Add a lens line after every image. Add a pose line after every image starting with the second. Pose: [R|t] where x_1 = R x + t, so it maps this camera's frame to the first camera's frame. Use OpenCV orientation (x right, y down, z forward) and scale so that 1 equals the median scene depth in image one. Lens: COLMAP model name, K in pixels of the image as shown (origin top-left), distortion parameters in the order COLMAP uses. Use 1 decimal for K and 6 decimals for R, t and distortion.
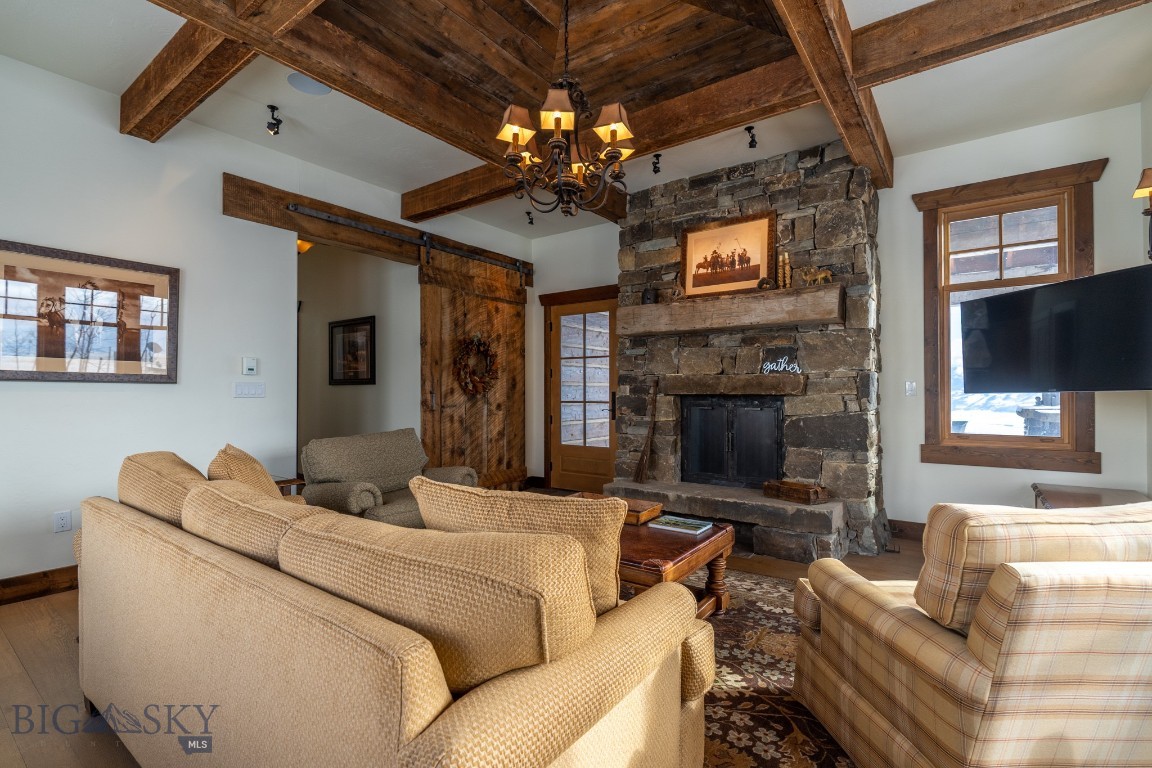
lens RADIAL K [[524.9, 0, 572.5], [0, 524.9, 393.6], [0, 0, 1]] dist [-0.008515, -0.000068]
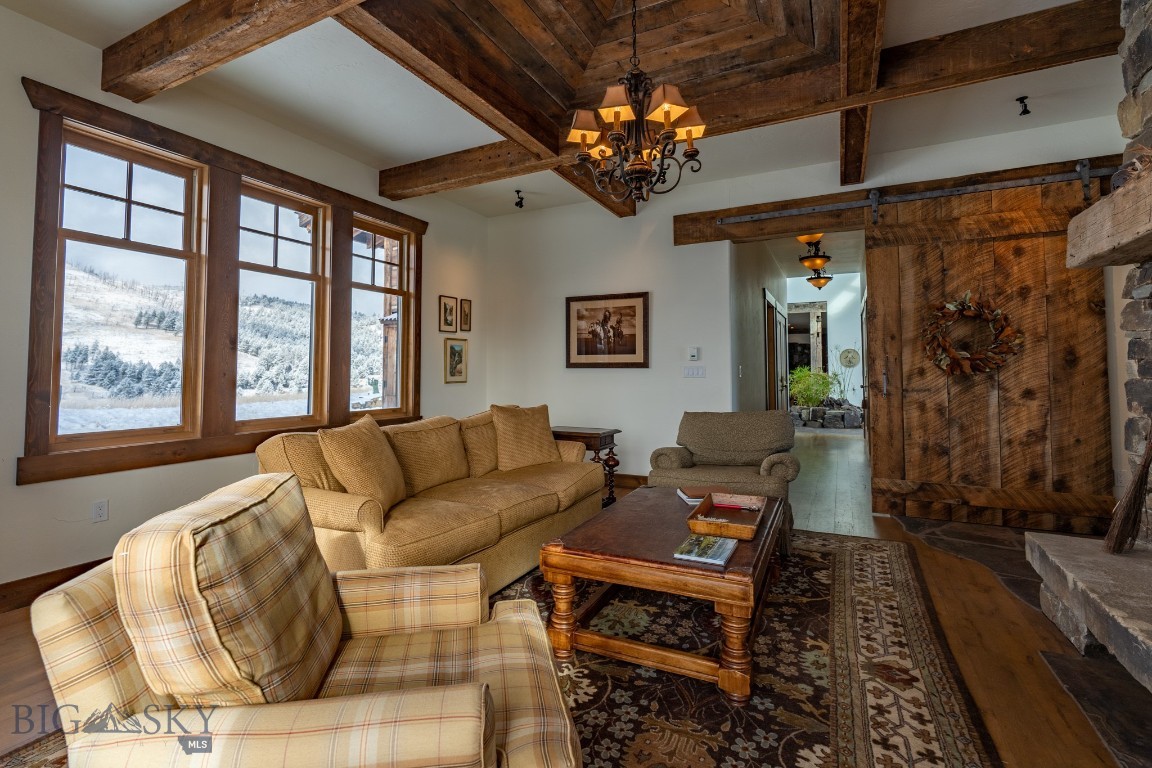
lens RADIAL K [[524.9, 0, 570.2], [0, 524.9, 371.6], [0, 0, 1]] dist [-0.008515, -0.000068]
pose [[0.160796, -0.006639, -0.986965, 0.468898], [-0.002253, 0.999972, -0.007094, 0.002393], [0.986985, 0.003364, 0.160776, 0.349065]]
